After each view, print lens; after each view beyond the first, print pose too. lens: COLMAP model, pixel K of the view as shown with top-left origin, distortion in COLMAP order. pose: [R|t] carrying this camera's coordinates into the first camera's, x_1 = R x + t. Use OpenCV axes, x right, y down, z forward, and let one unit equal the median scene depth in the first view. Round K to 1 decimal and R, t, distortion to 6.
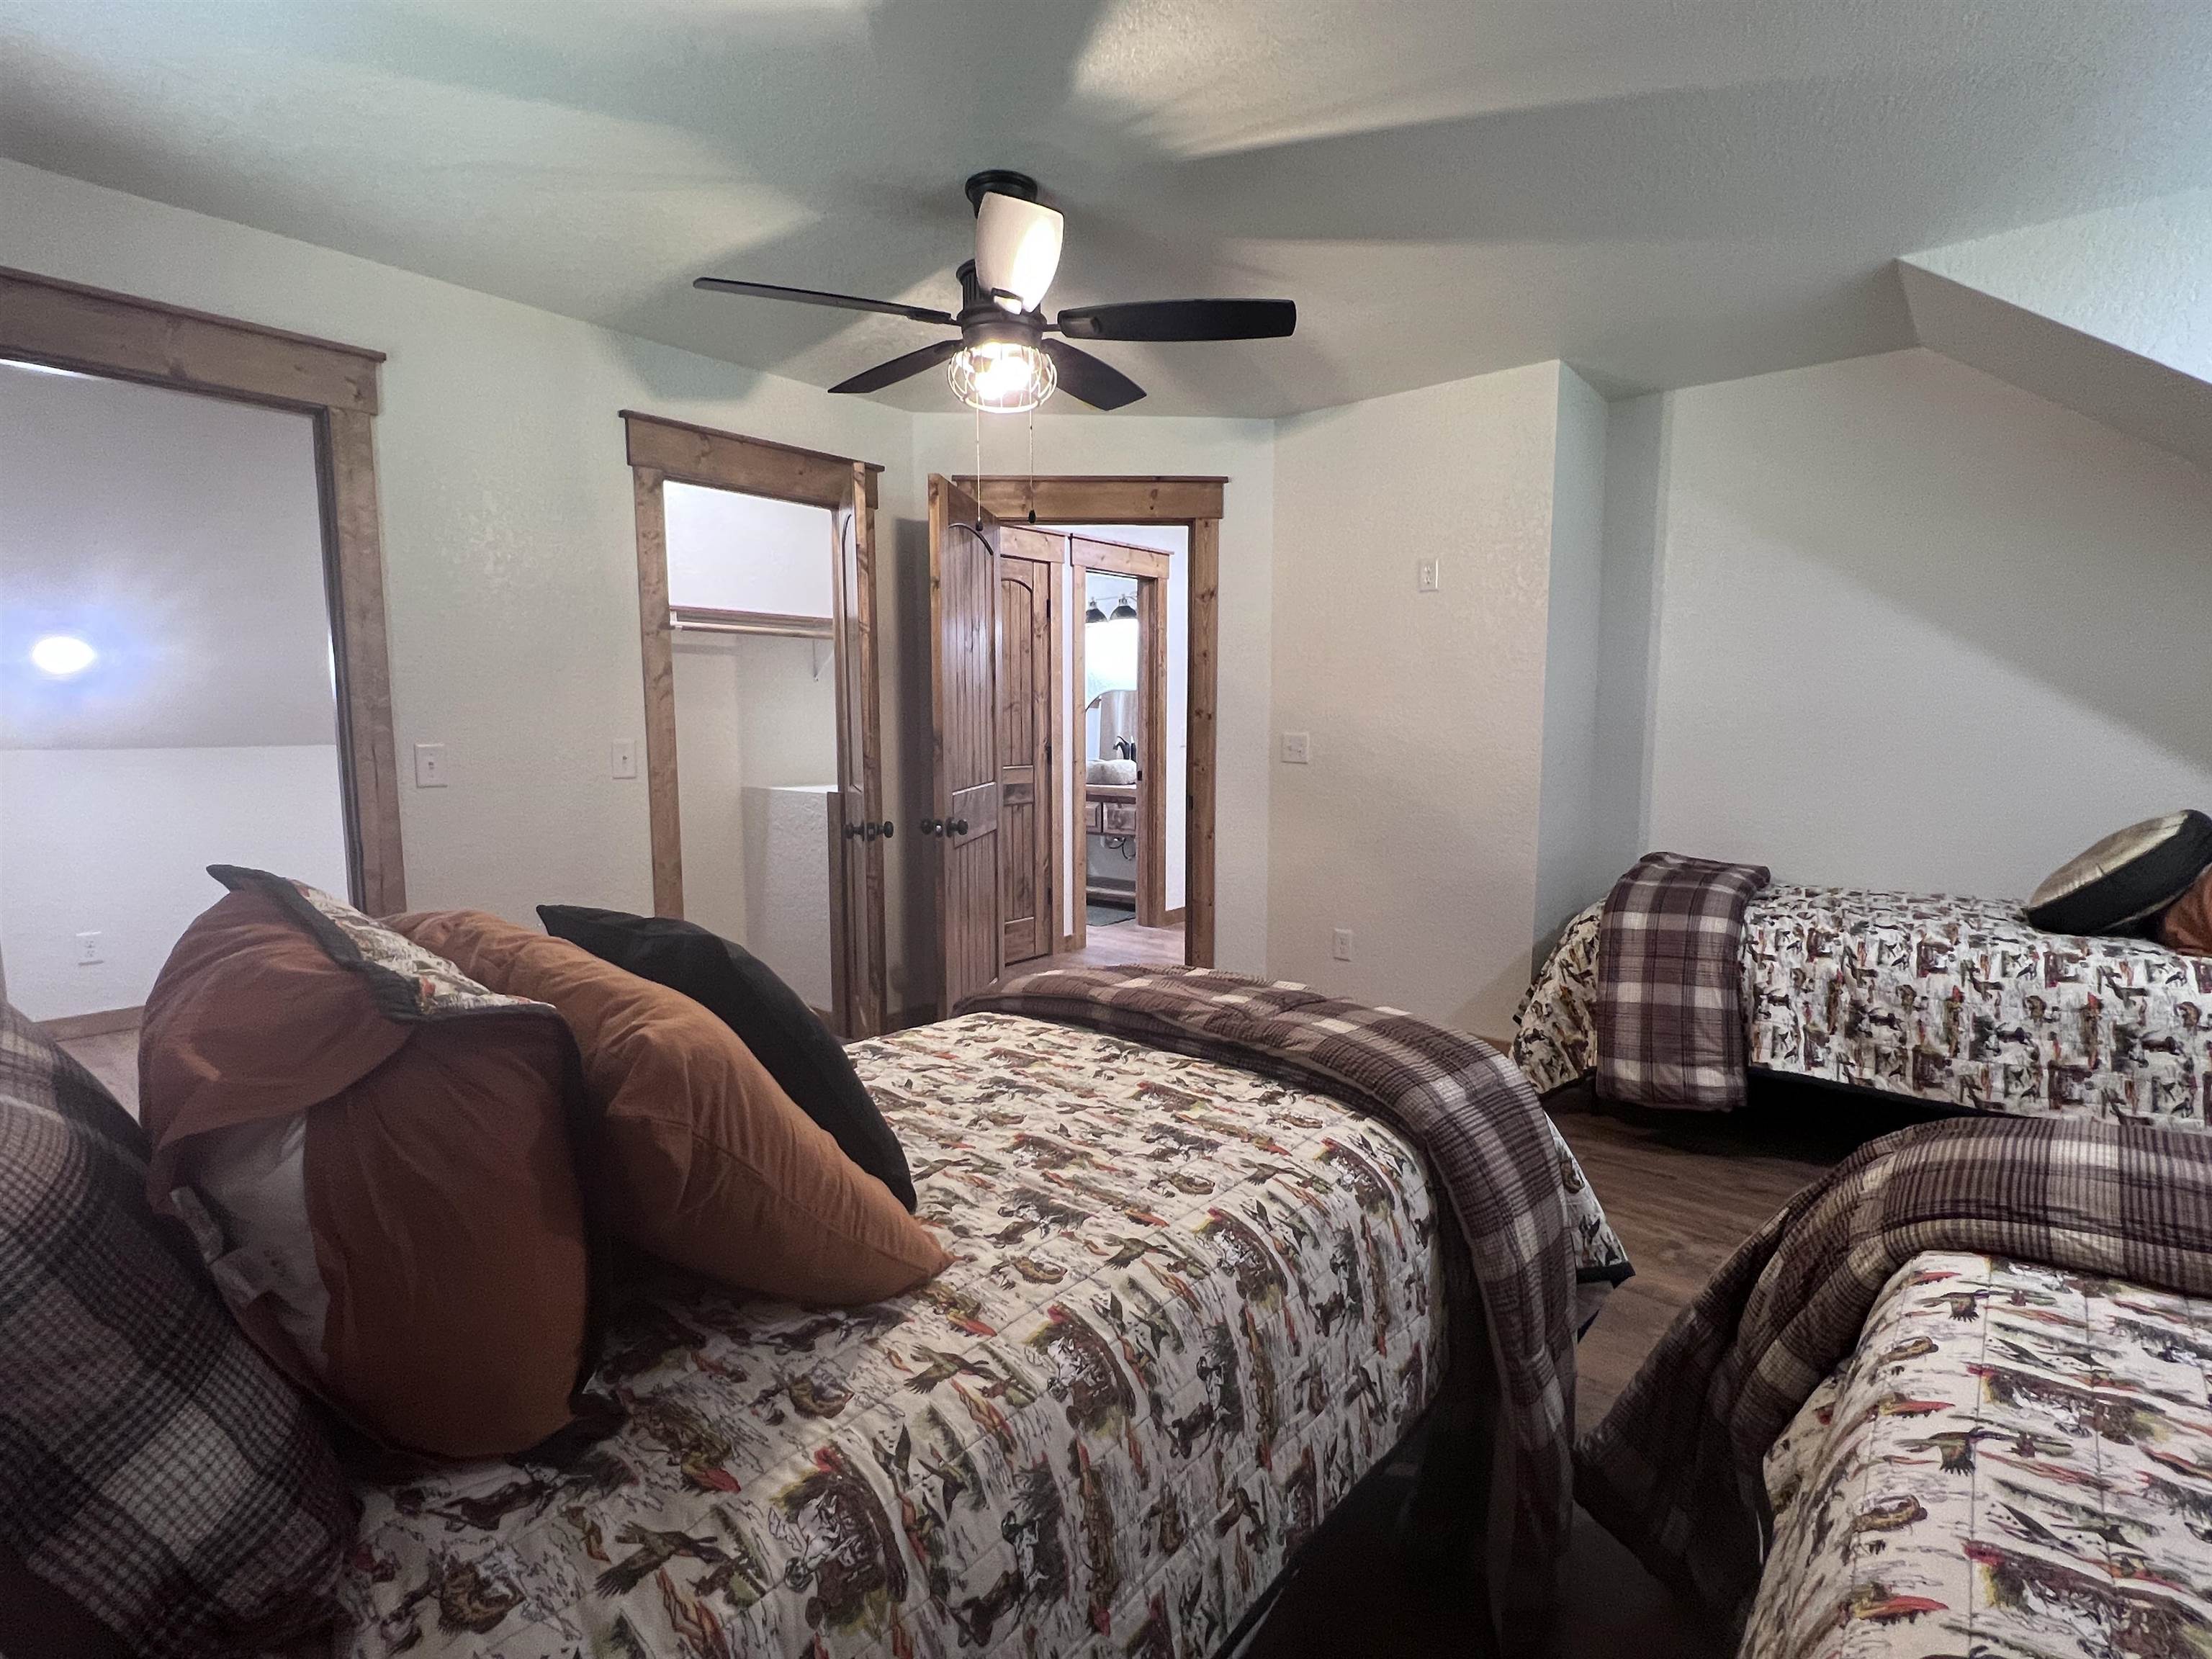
lens RADIAL K [[1022.2, 0, 1101.4], [0, 1022.2, 815.8], [0, 0, 1]] dist [-0.003683, -0.000535]
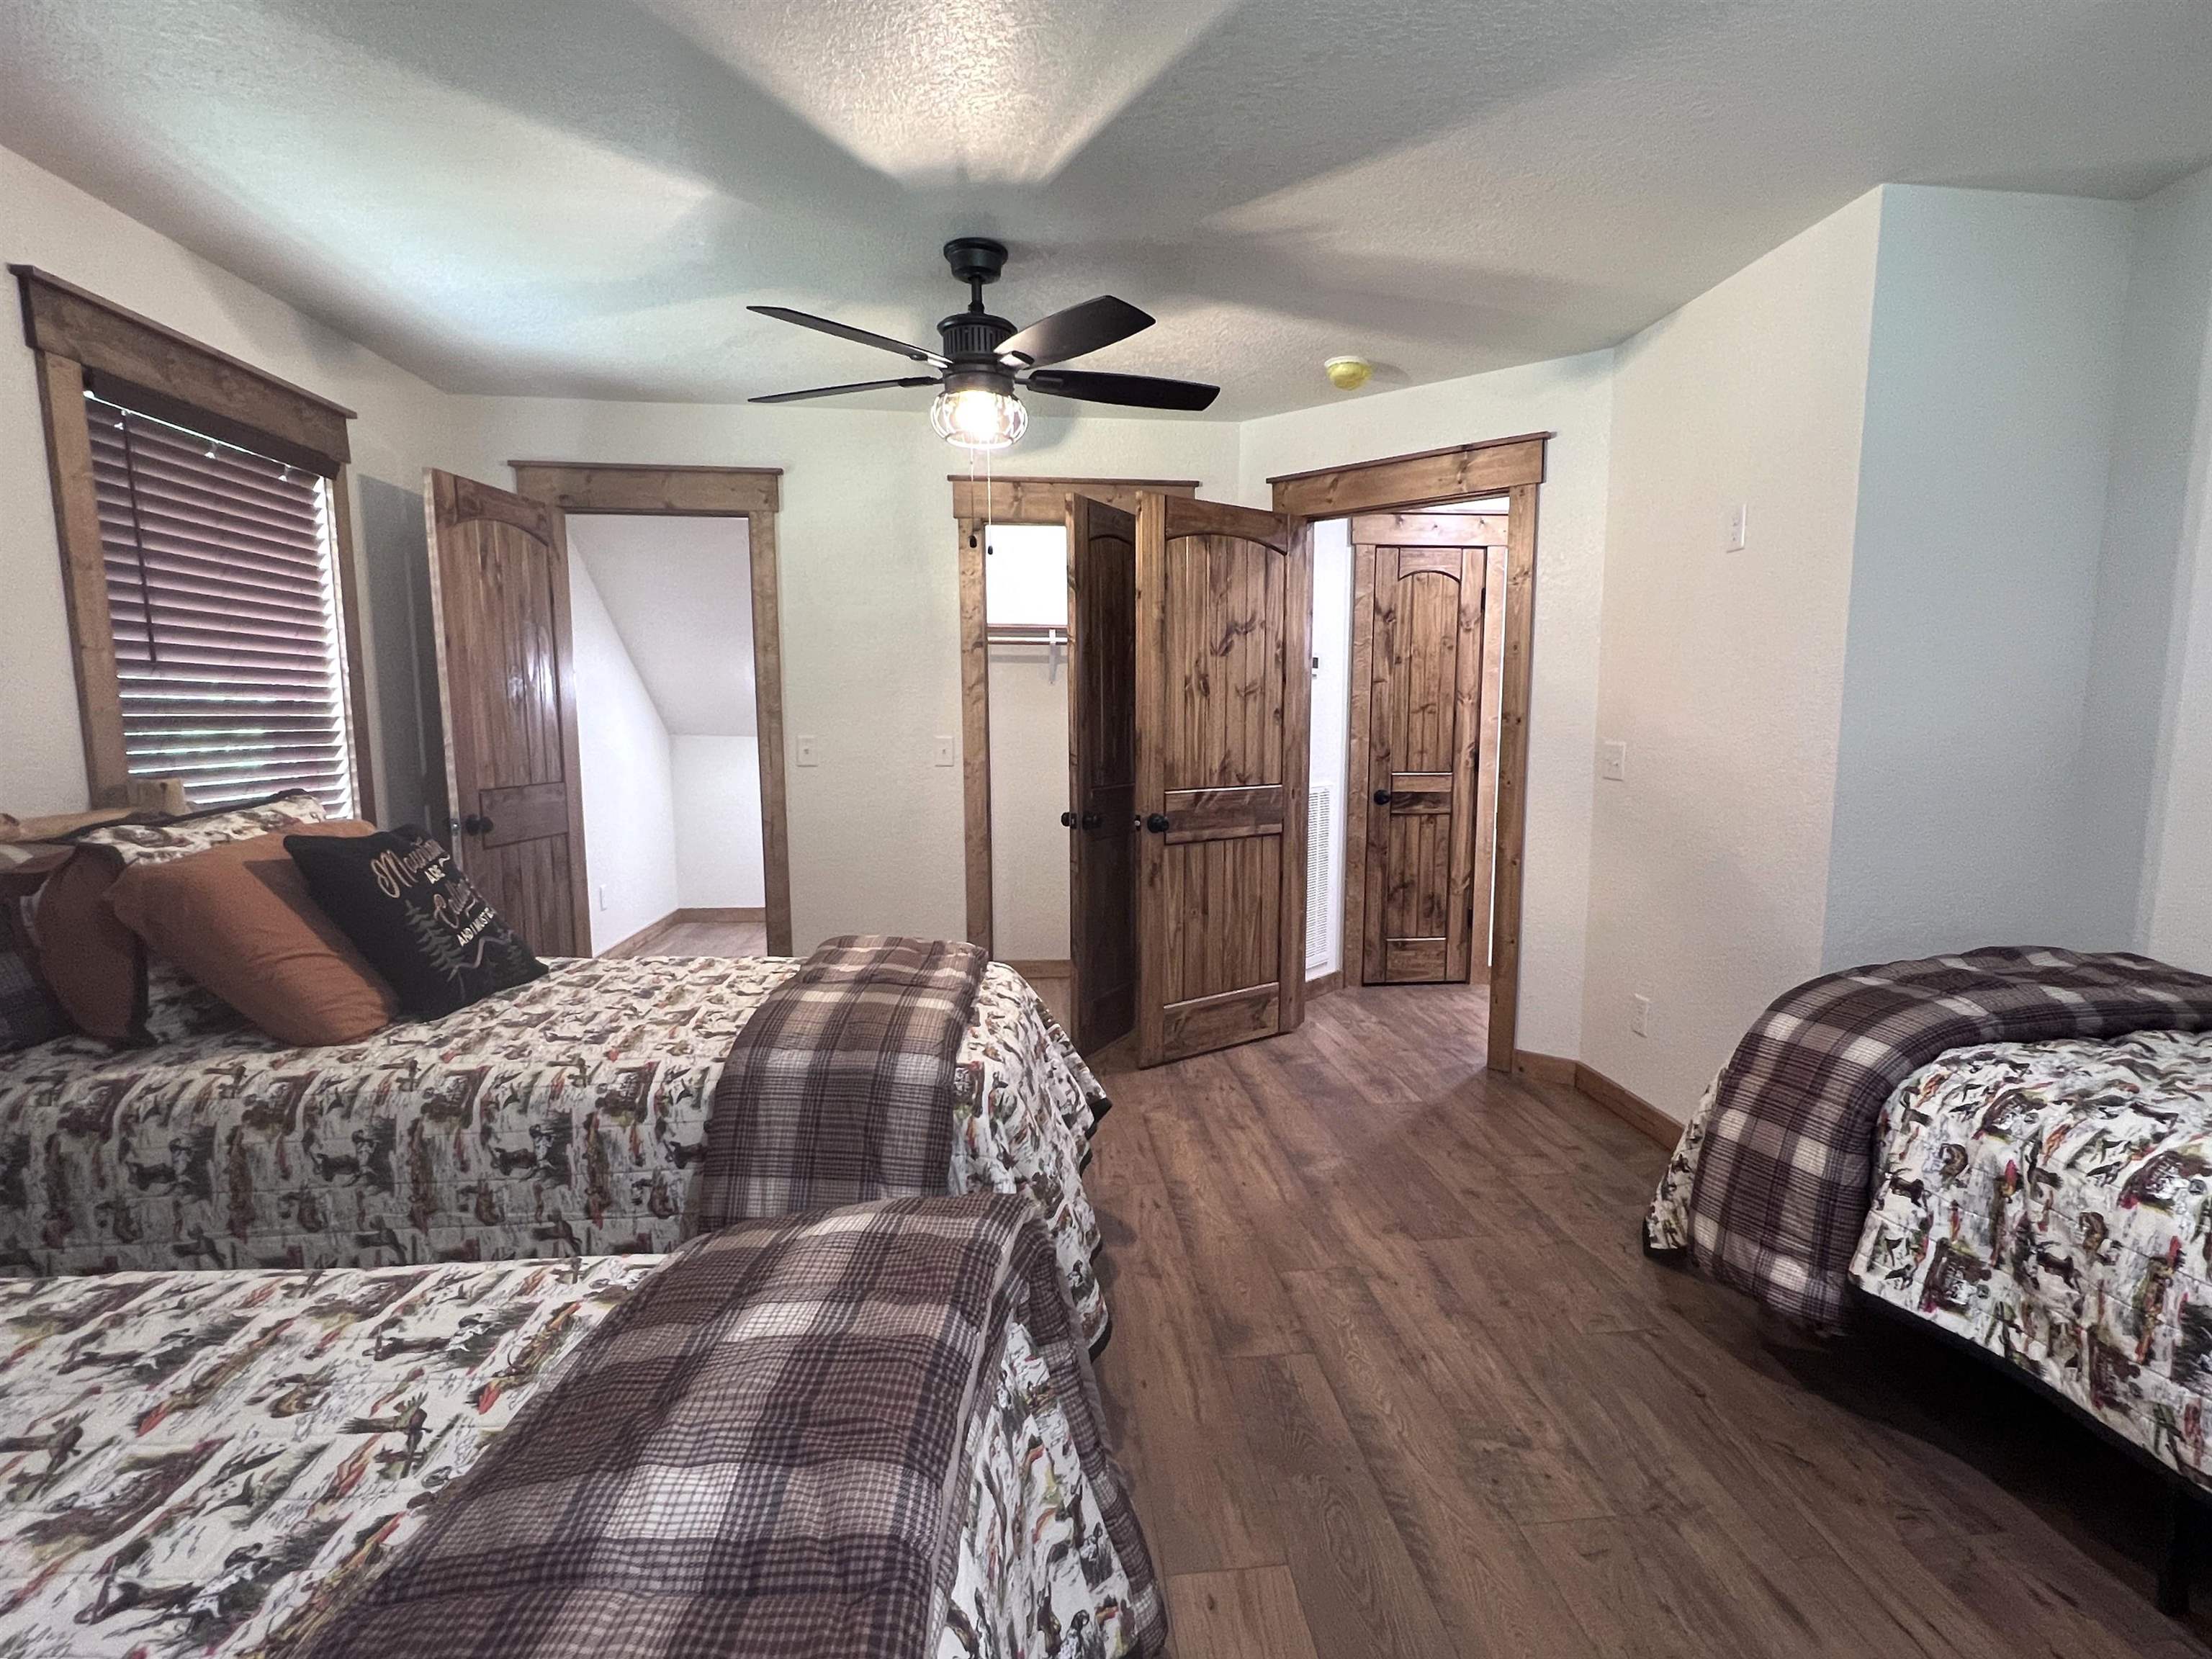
lens RADIAL K [[1054.2, 0, 1110.5], [0, 1054.2, 838.3], [0, 0, 1]] dist [-0.001298, 0.000041]
pose [[0.739907, 0.080799, -0.667839, 0.732111], [-0.068770, 0.996645, 0.044388, -0.024807], [0.669184, 0.013084, 0.742981, 0.206499]]
